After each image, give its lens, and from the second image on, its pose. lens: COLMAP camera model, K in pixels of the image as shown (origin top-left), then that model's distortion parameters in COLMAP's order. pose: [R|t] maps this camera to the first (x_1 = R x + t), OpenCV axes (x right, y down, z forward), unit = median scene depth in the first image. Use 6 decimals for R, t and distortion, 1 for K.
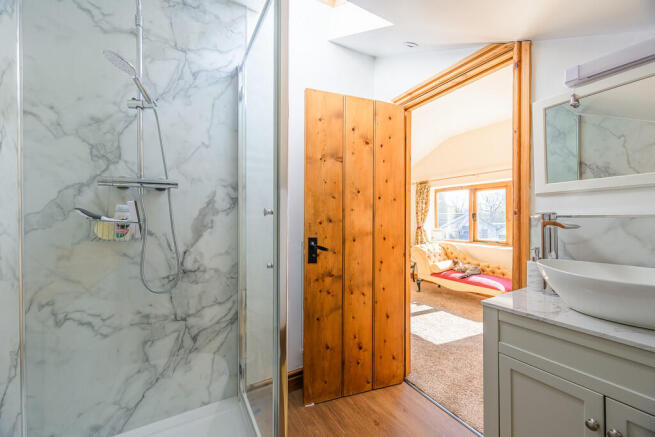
lens RADIAL K [[256.8, 0, 328.1], [0, 256.8, 220.3], [0, 0, 1]] dist [-0.000833, -0.000139]
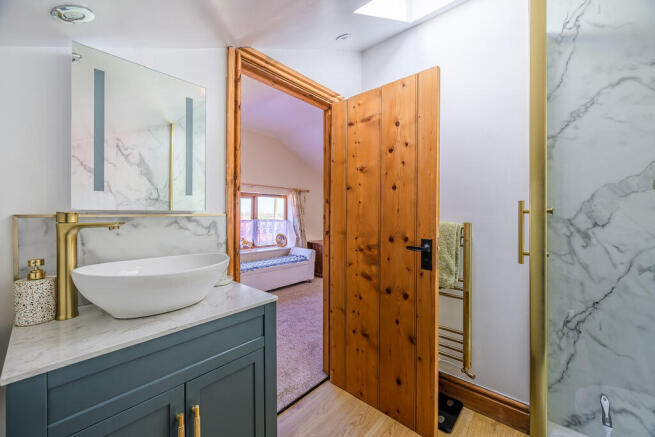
lens RADIAL K [[256.8, 0, 327.6], [0, 256.8, 215.3], [0, 0, 1]] dist [-0.000833, -0.000139]
pose [[0.308542, 0.006792, -0.951187, -0.442722], [-0.004236, 0.999974, 0.005767, 0.098962], [0.951201, 0.002250, 0.308562, -0.355979]]
